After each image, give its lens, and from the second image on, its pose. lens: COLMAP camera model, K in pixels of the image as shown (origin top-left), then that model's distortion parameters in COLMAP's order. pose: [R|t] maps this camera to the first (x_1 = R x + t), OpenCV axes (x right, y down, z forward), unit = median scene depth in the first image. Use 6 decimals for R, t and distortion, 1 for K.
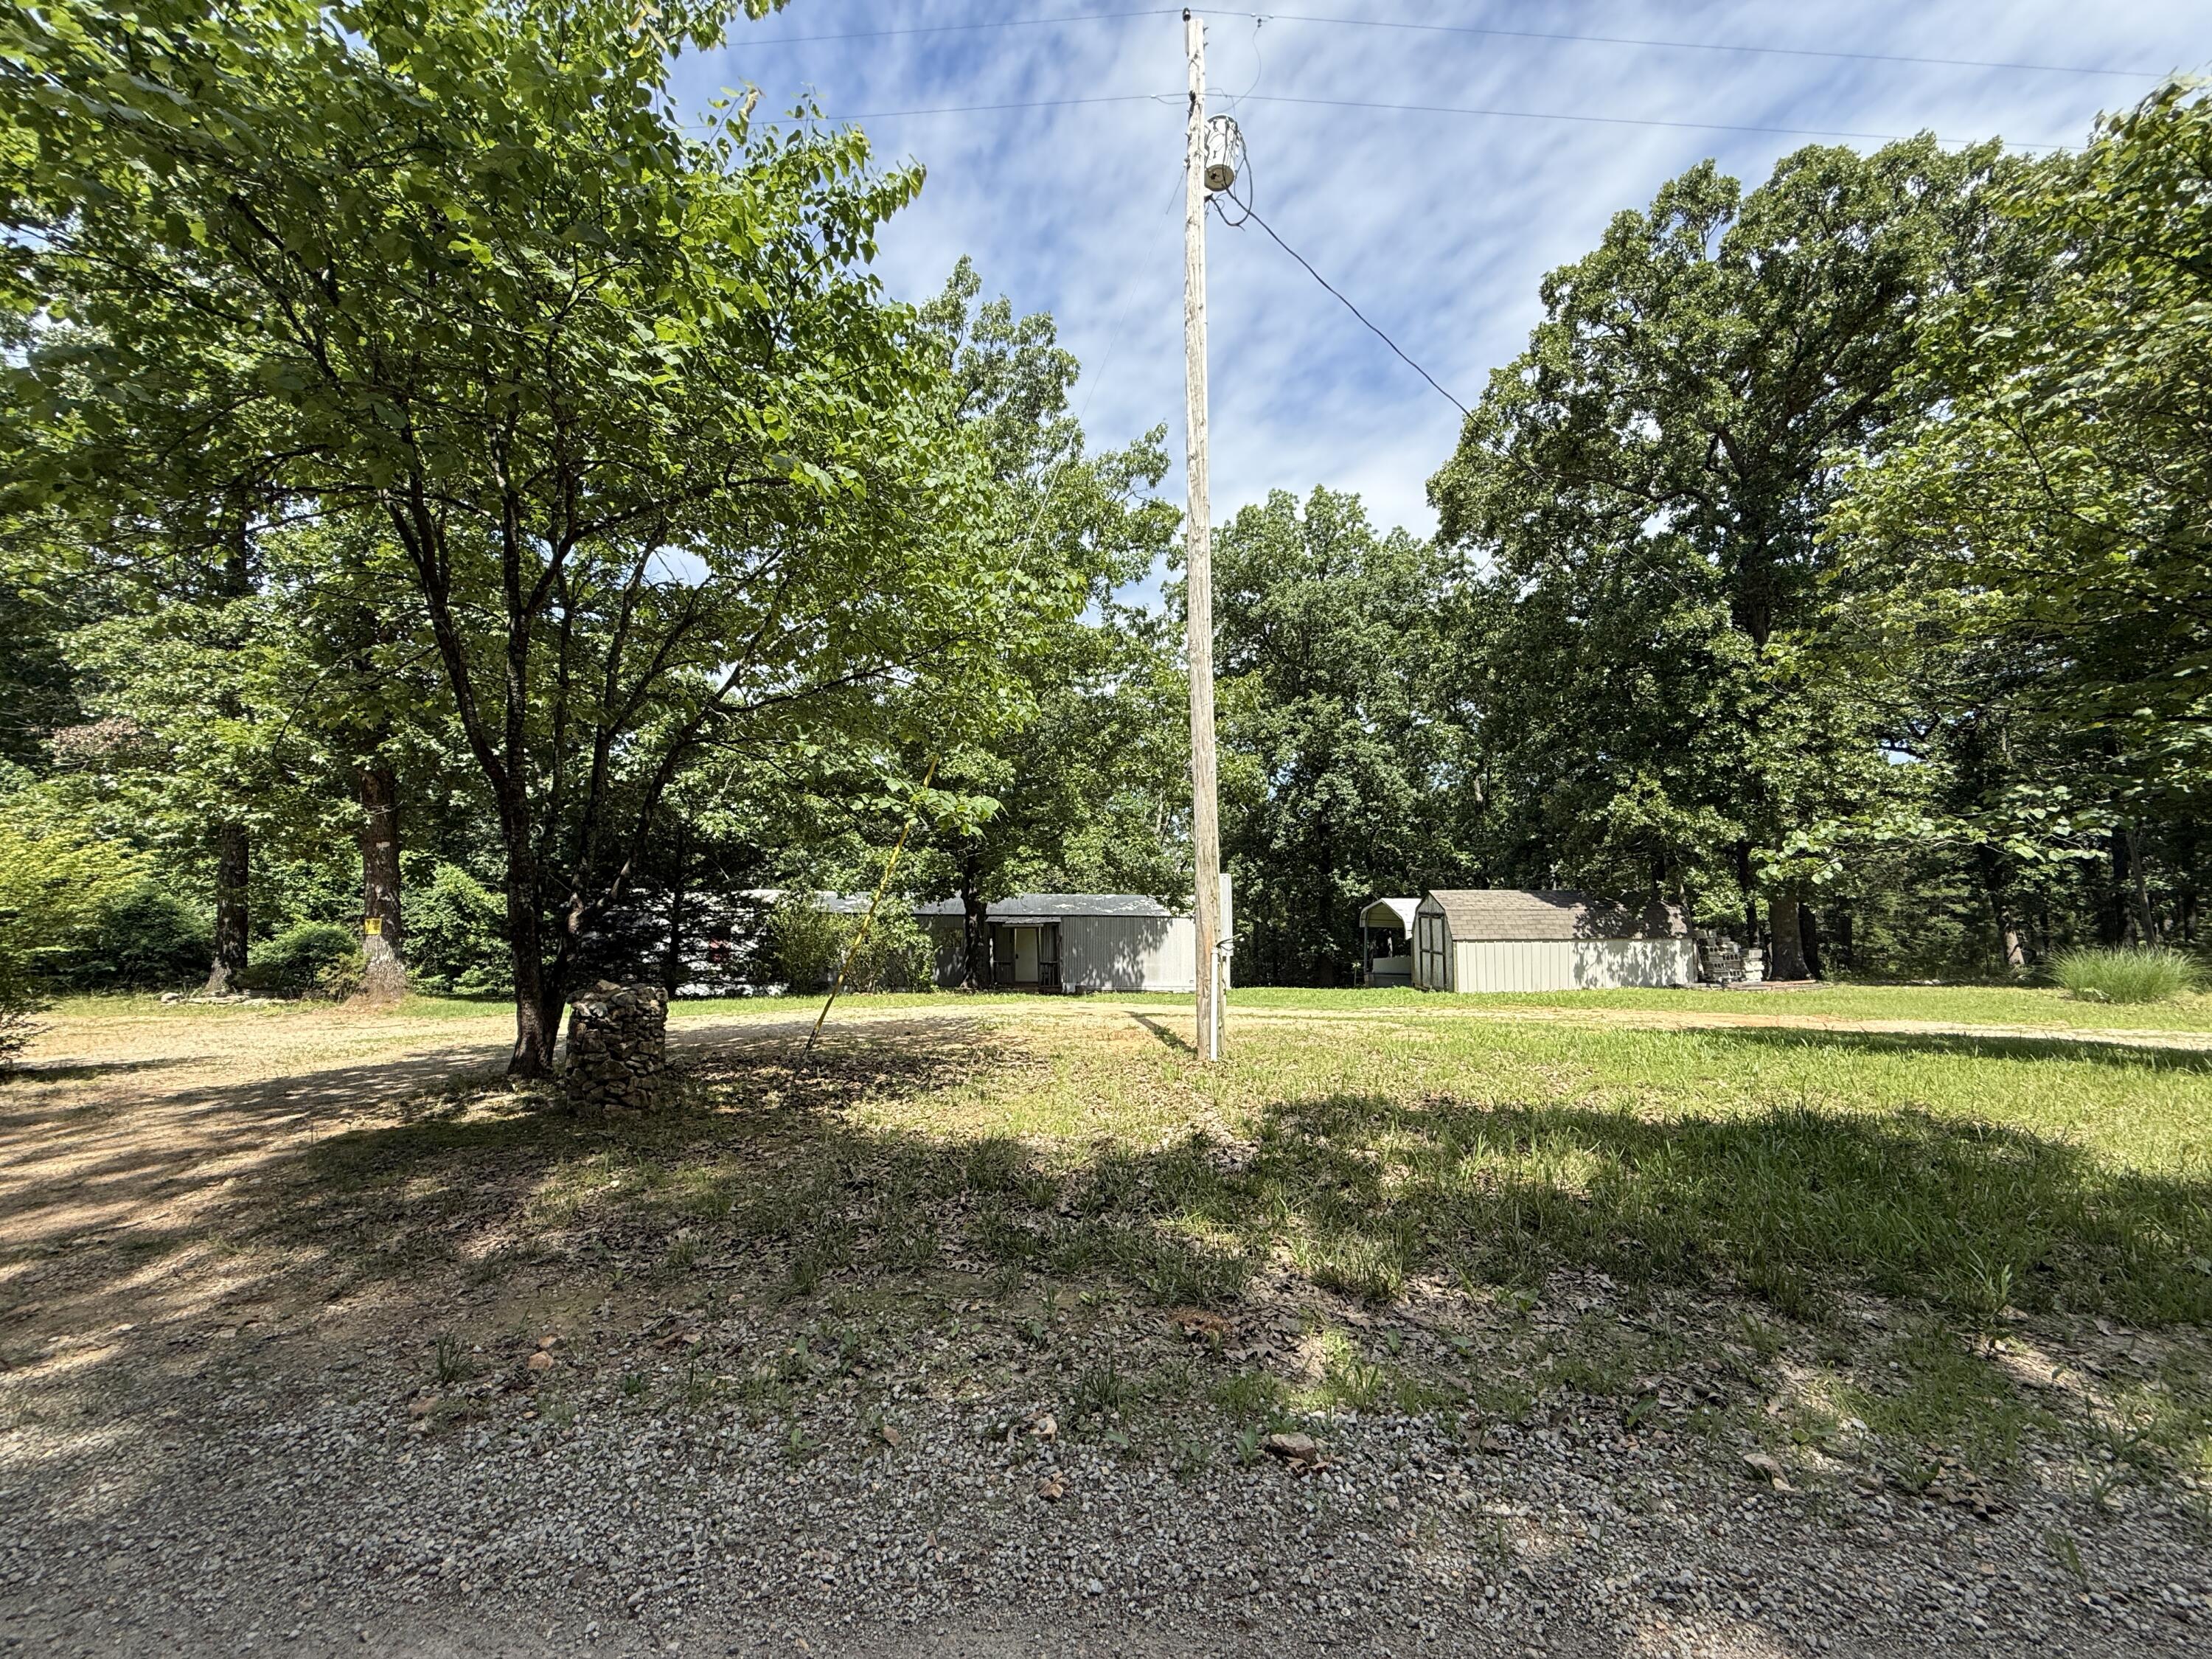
lens RADIAL K [[887.4, 0, 1106.0], [0, 887.4, 829.5], [0, 0, 1]] dist [-0.001107, 0.000426]
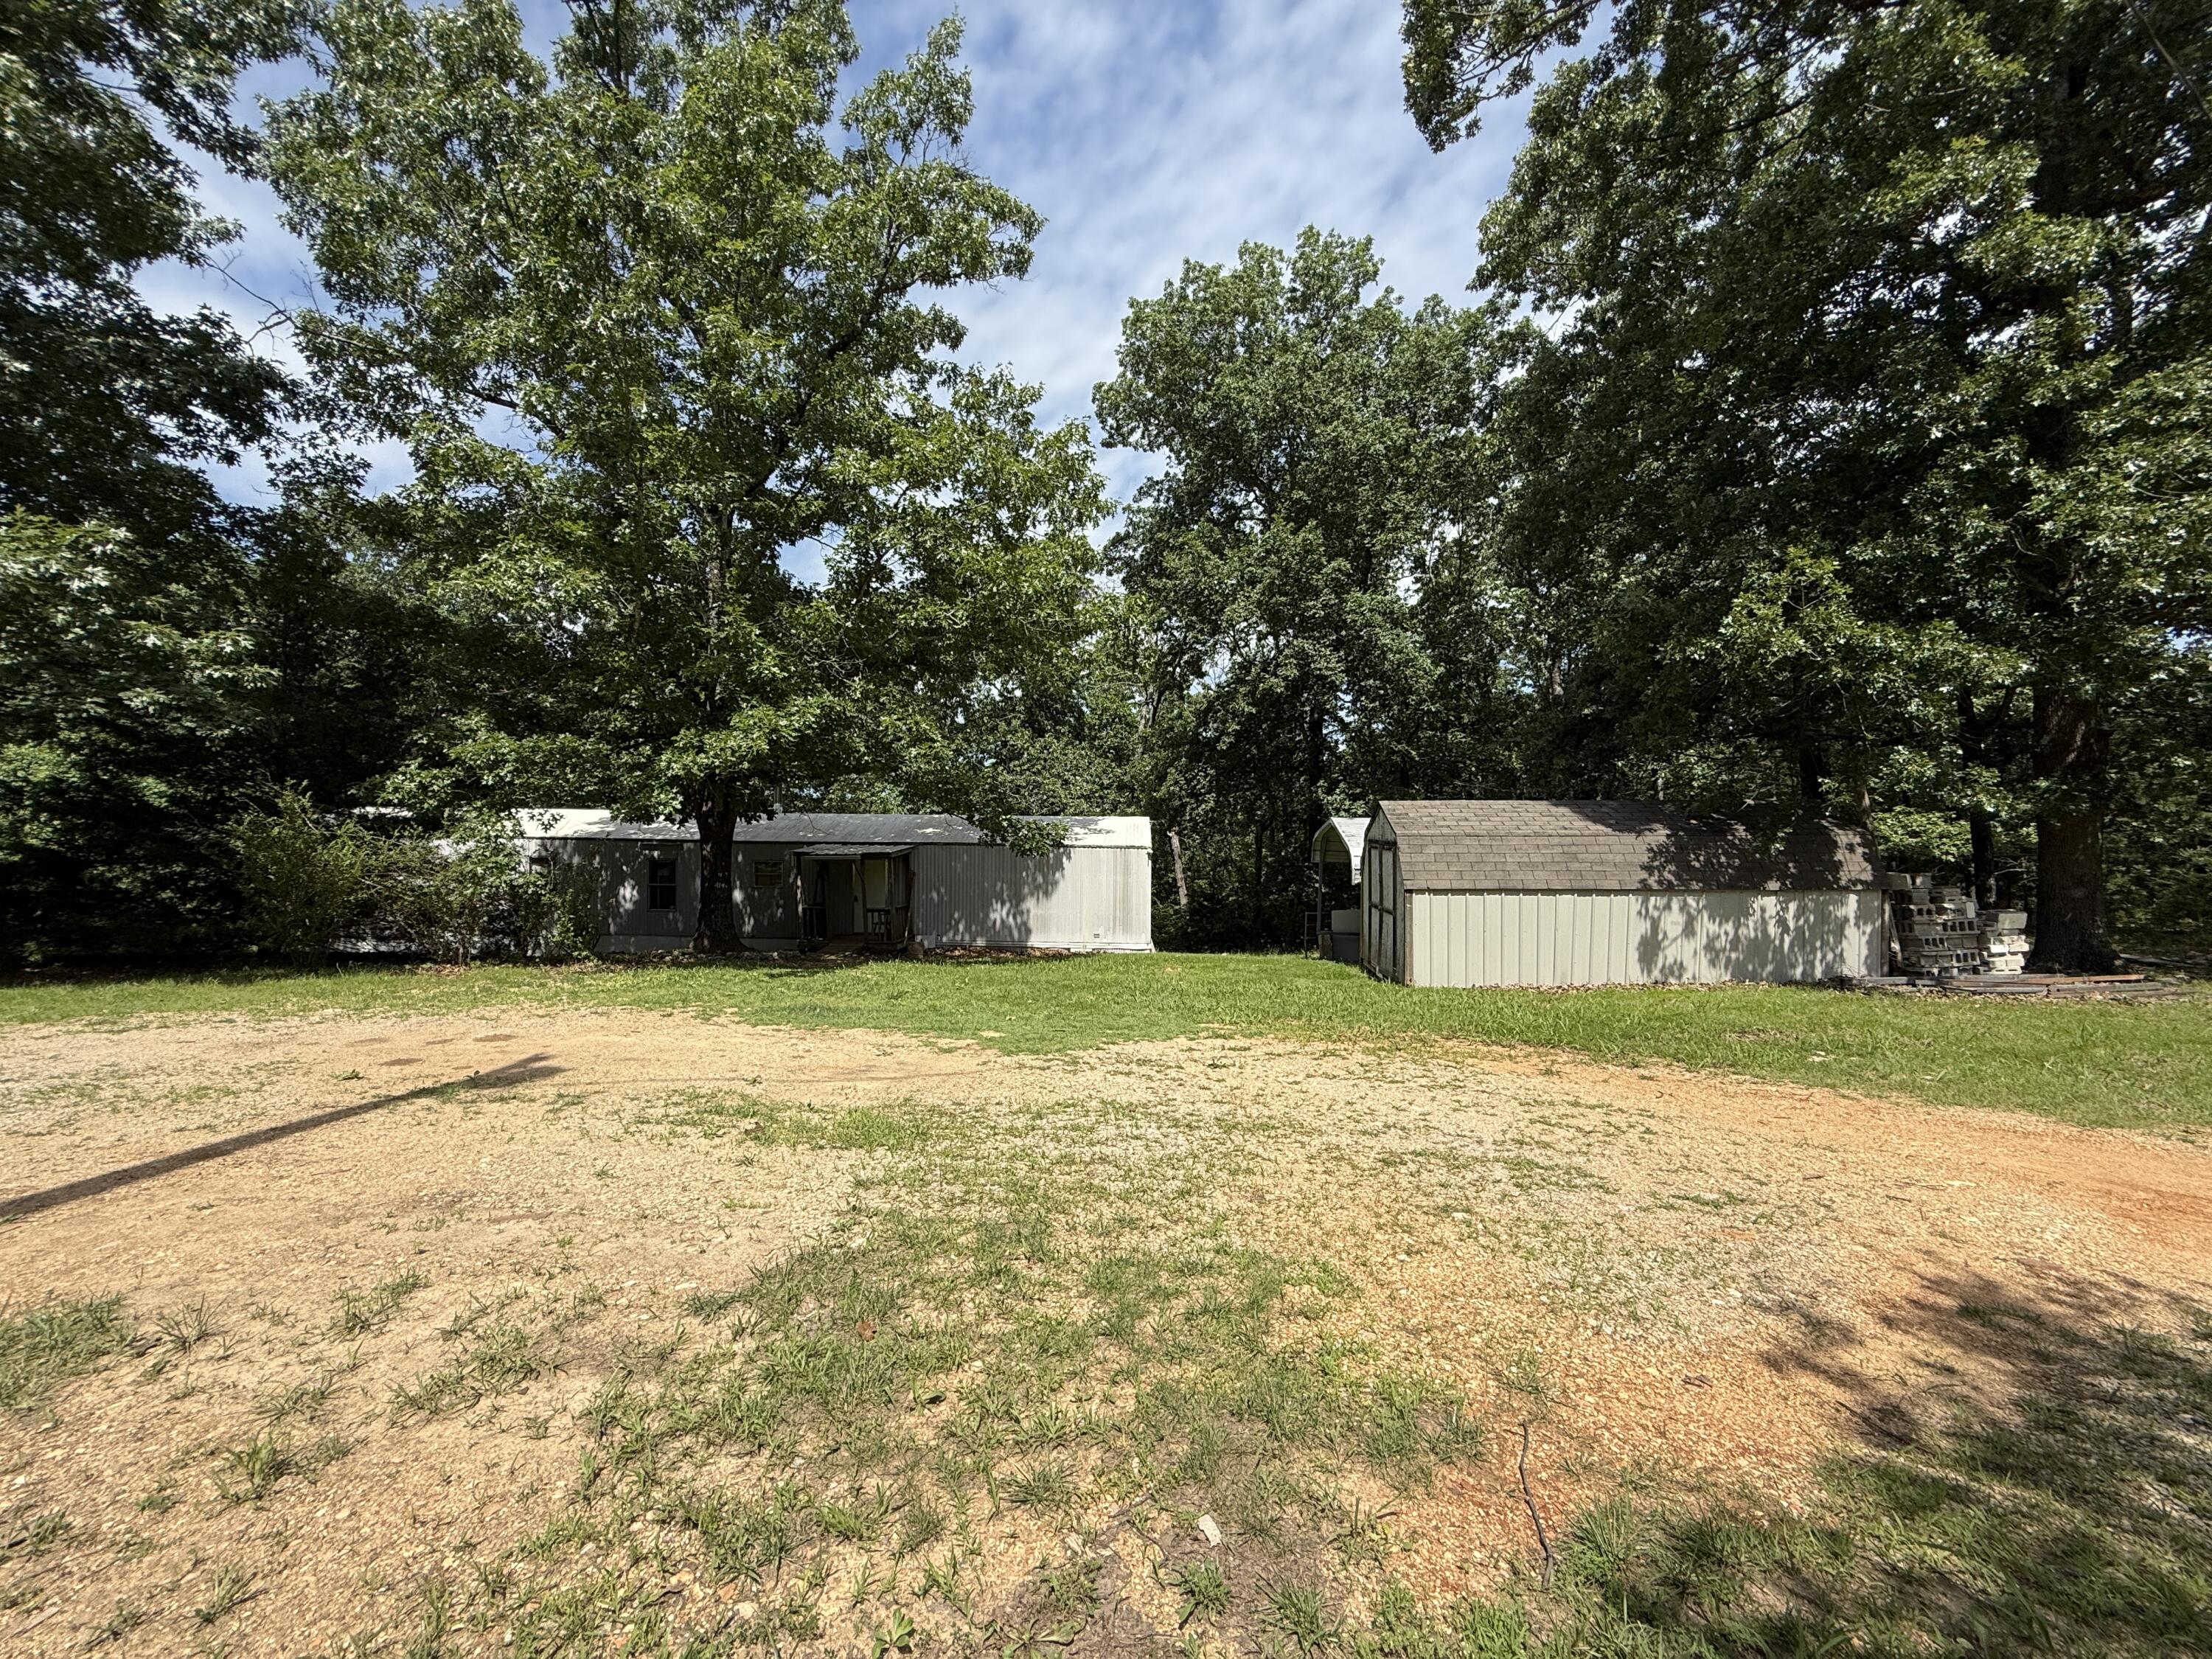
lens RADIAL K [[887.4, 0, 1106.0], [0, 887.4, 829.5], [0, 0, 1]] dist [-0.001107, 0.000426]
pose [[0.994431, 0.001137, -0.105384, 0.261888], [0.007344, 0.996763, 0.080054, 0.041734], [0.105134, -0.080382, 0.991204, 0.437742]]
